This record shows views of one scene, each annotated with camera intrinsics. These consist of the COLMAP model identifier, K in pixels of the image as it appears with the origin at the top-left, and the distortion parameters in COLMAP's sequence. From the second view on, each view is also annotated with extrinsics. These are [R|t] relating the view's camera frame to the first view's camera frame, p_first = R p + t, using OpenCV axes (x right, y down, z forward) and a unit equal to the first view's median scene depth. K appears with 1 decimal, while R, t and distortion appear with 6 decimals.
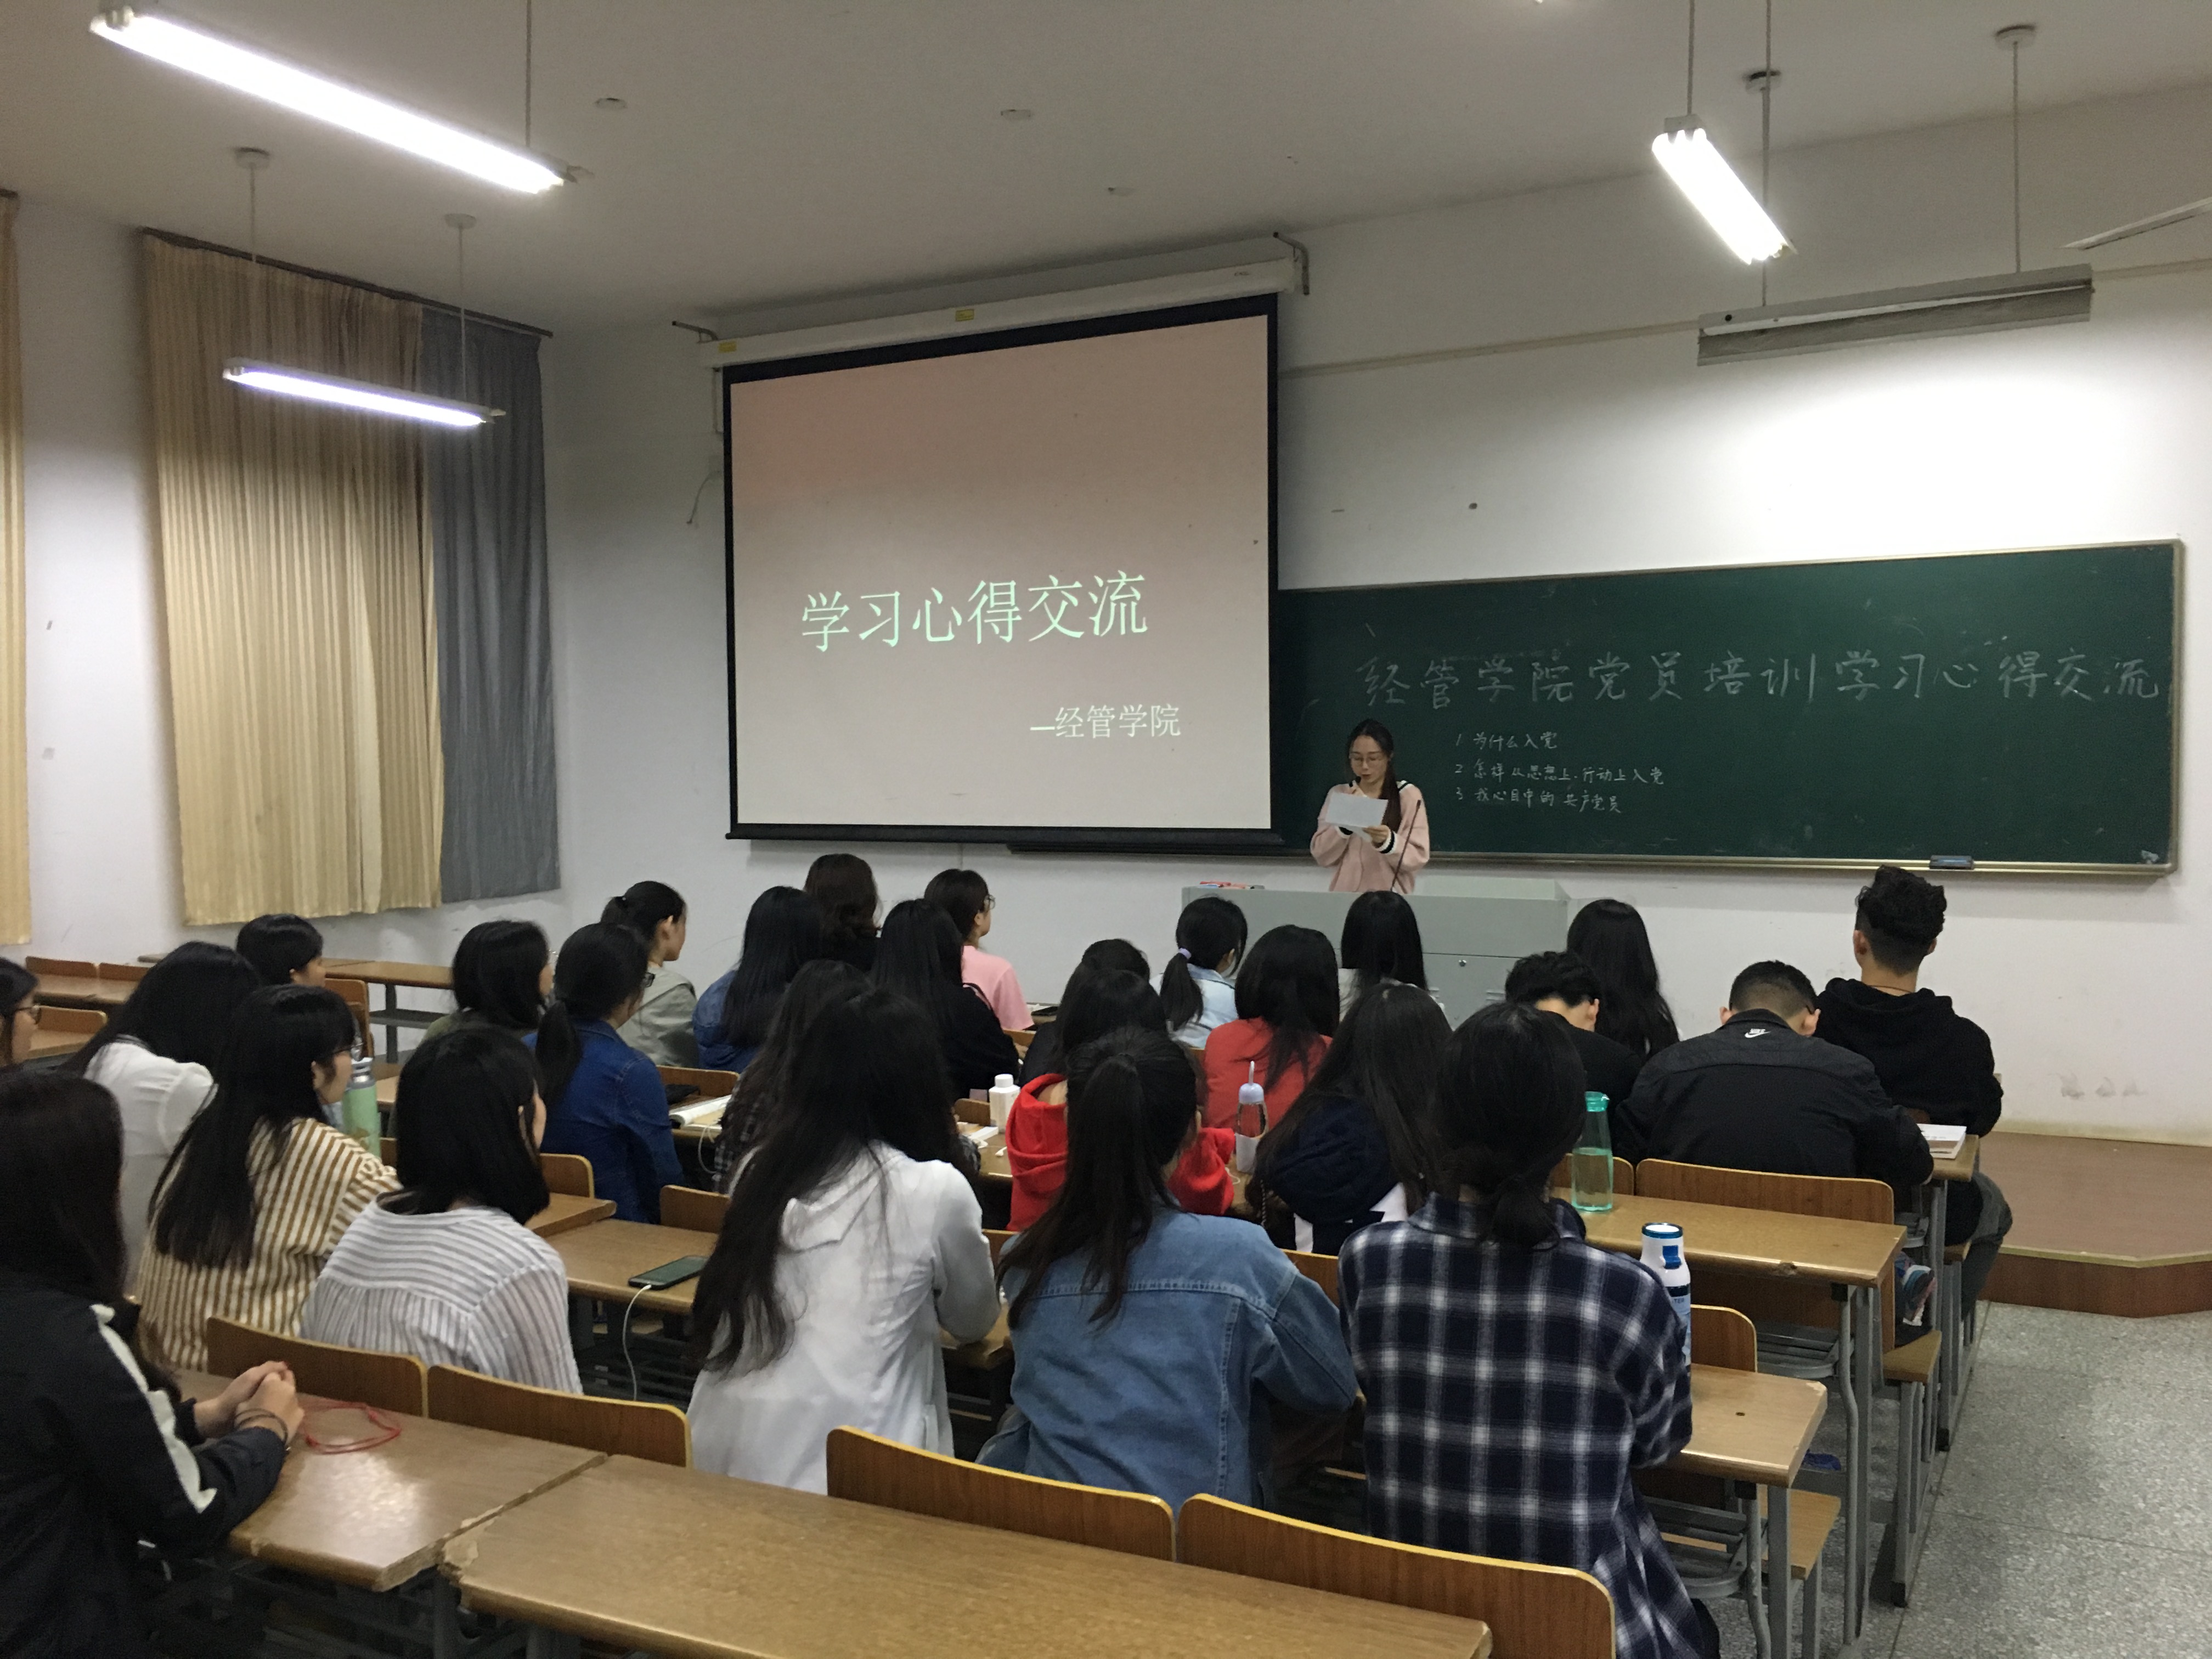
lens RADIAL K [[1882.3, 0, 1106.0], [0, 1882.3, 829.5], [0, 0, 1]] dist [0.017184, -0.019541]
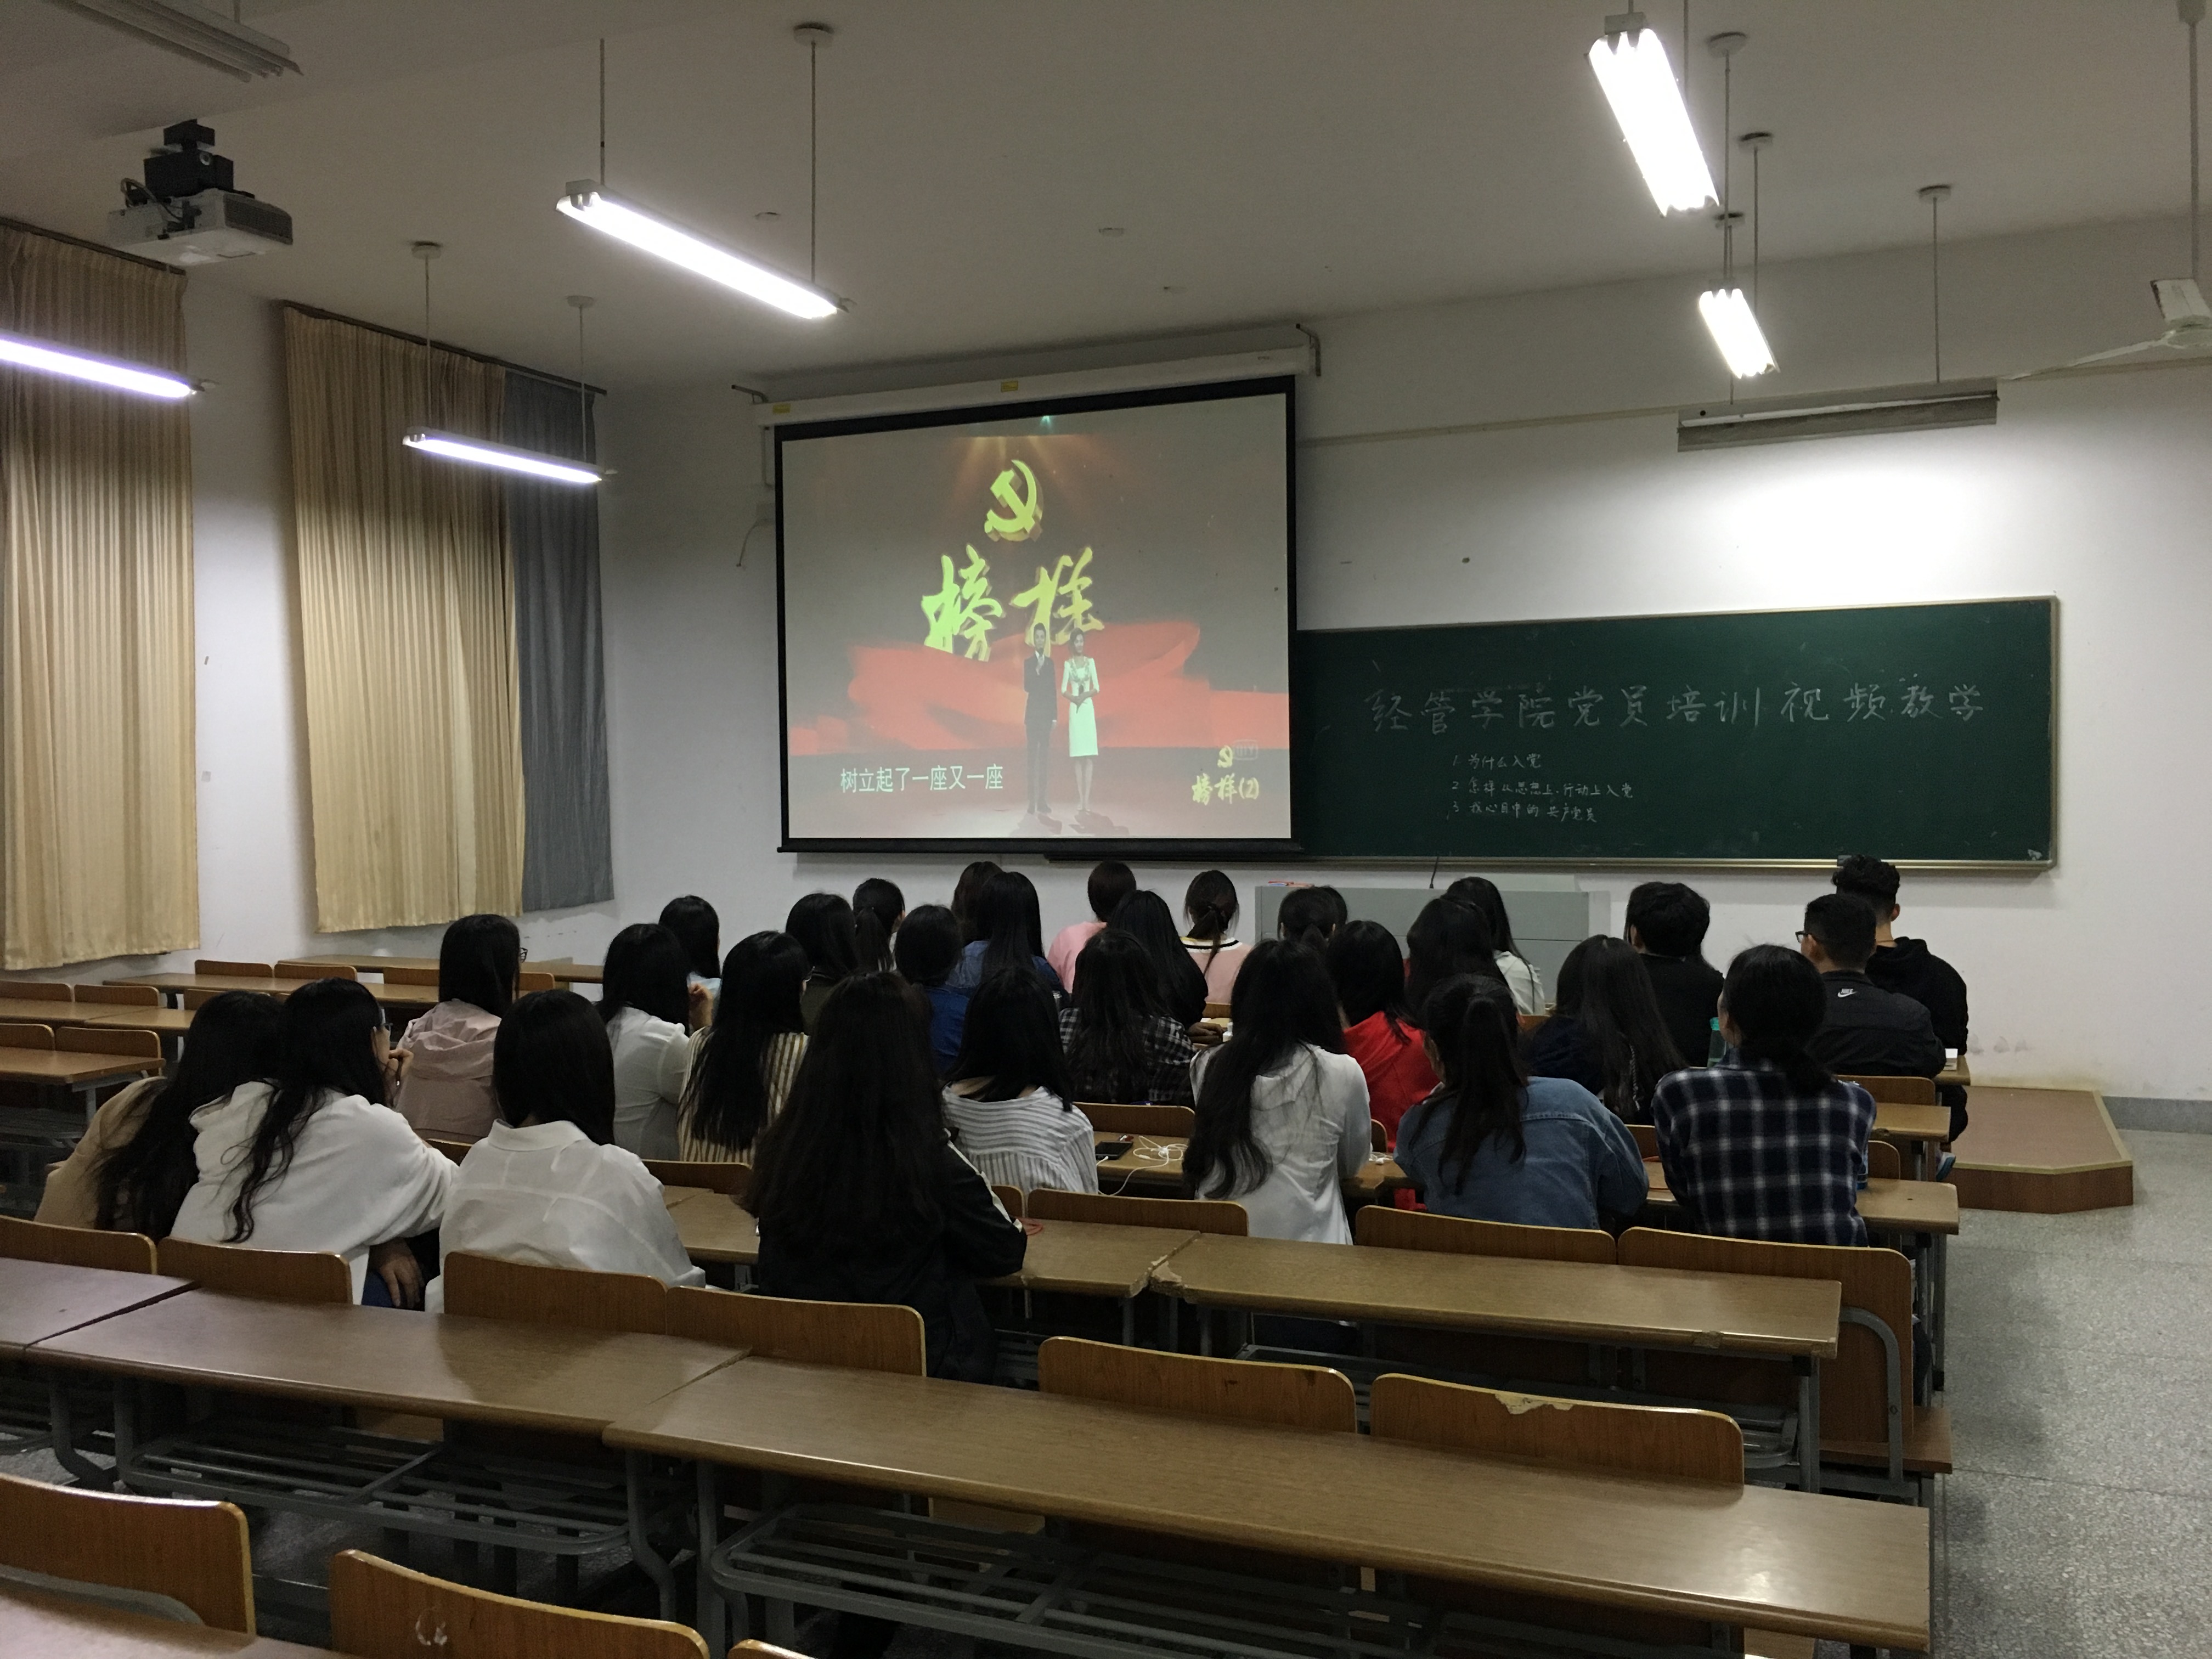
lens RADIAL K [[1872.6, 0, 1106.0], [0, 1872.6, 829.5], [0, 0, 1]] dist [0.009223, 0.017448]
pose [[0.996161, -0.005743, 0.087347, -0.131539], [0.006743, 0.999915, -0.011161, 0.006656], [-0.087275, 0.011708, 0.996115, -0.137460]]
